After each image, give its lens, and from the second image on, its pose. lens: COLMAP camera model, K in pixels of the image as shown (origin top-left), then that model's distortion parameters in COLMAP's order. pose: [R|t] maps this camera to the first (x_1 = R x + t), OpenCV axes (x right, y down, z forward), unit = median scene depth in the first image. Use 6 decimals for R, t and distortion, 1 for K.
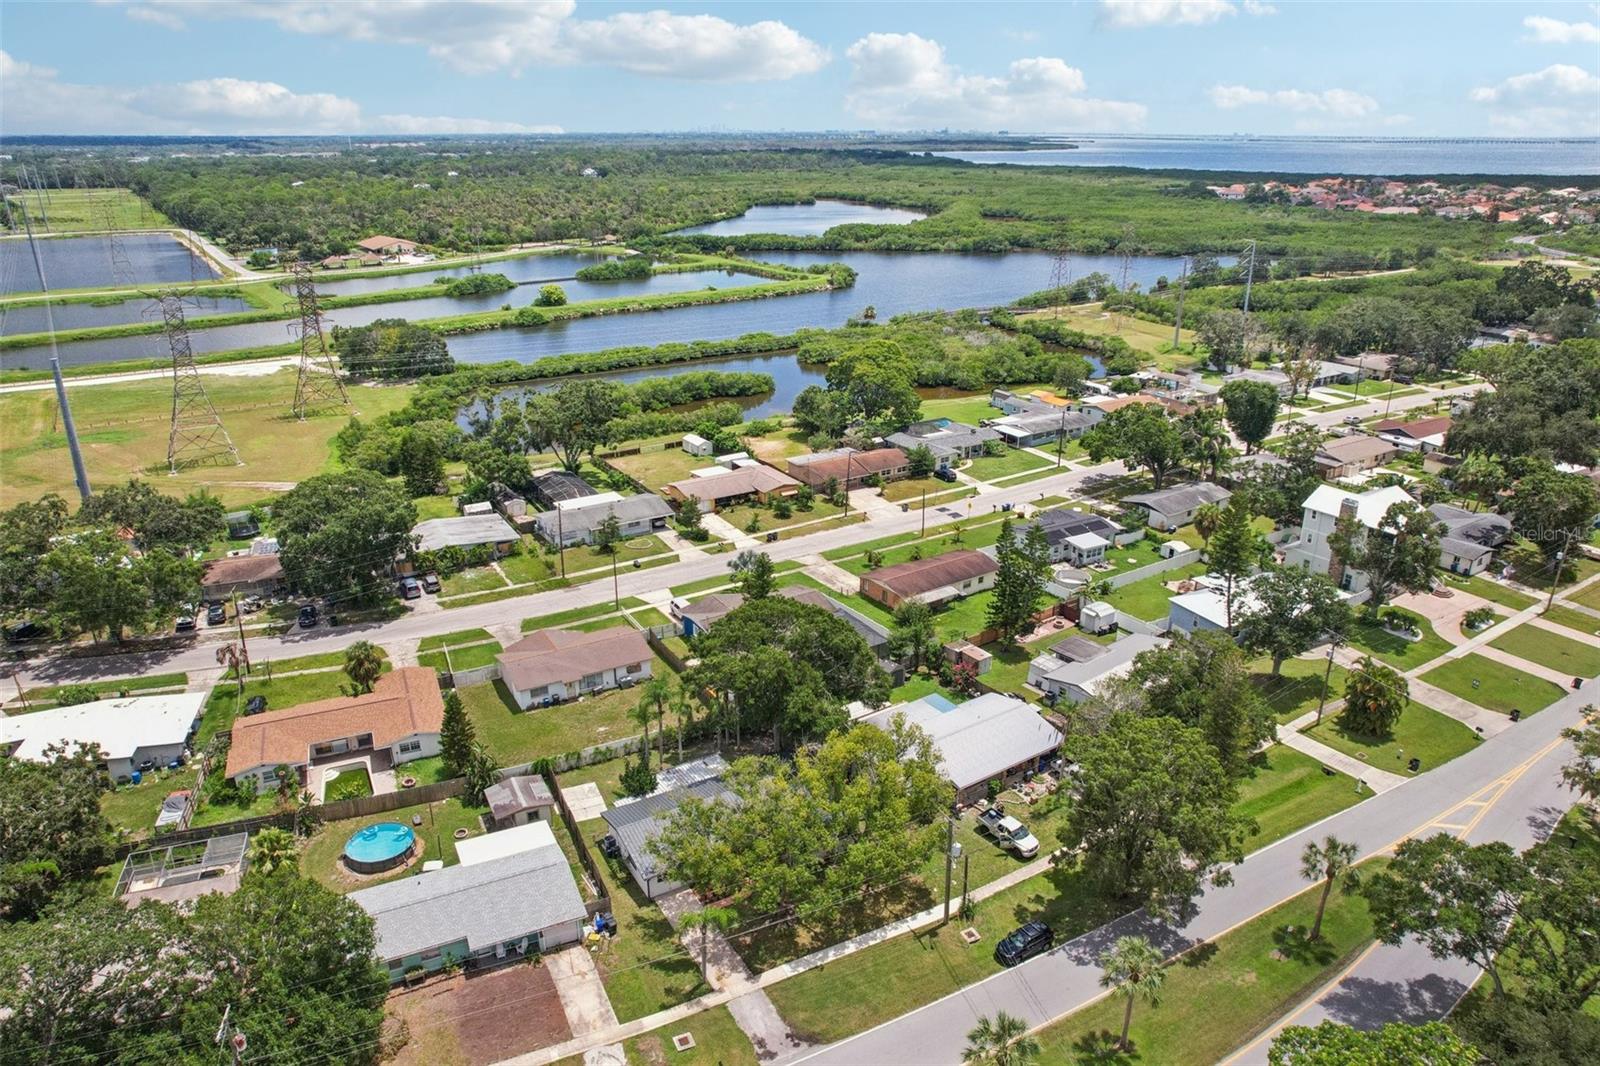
lens RADIAL K [[1057.2, 0, 800.0], [0, 1057.2, 533.0], [0, 0, 1]] dist [-0.069210, 0.061698]
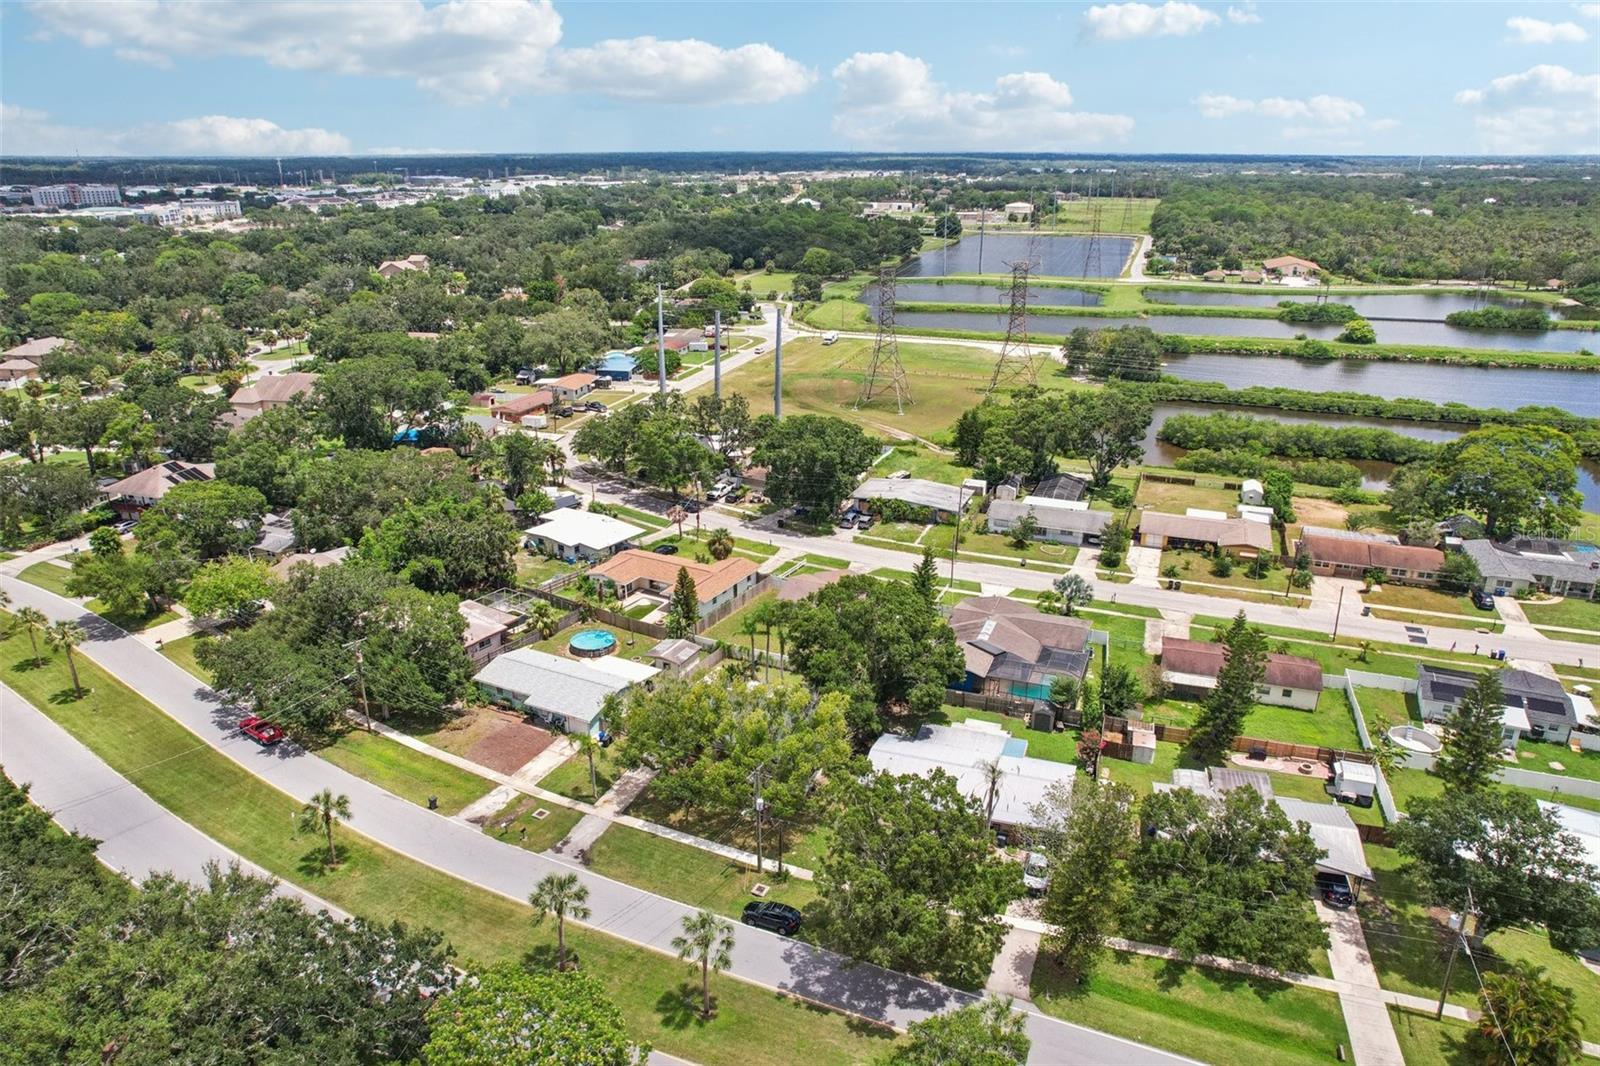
lens RADIAL K [[1057.2, 0, 800.0], [0, 1057.2, 533.0], [0, 0, 1]] dist [-0.069210, 0.061698]
pose [[0.601304, 0.274798, -0.750280, 0.473573], [-0.286960, 0.950623, 0.118195, -0.056771], [0.745713, 0.144229, 0.650469, 0.140609]]
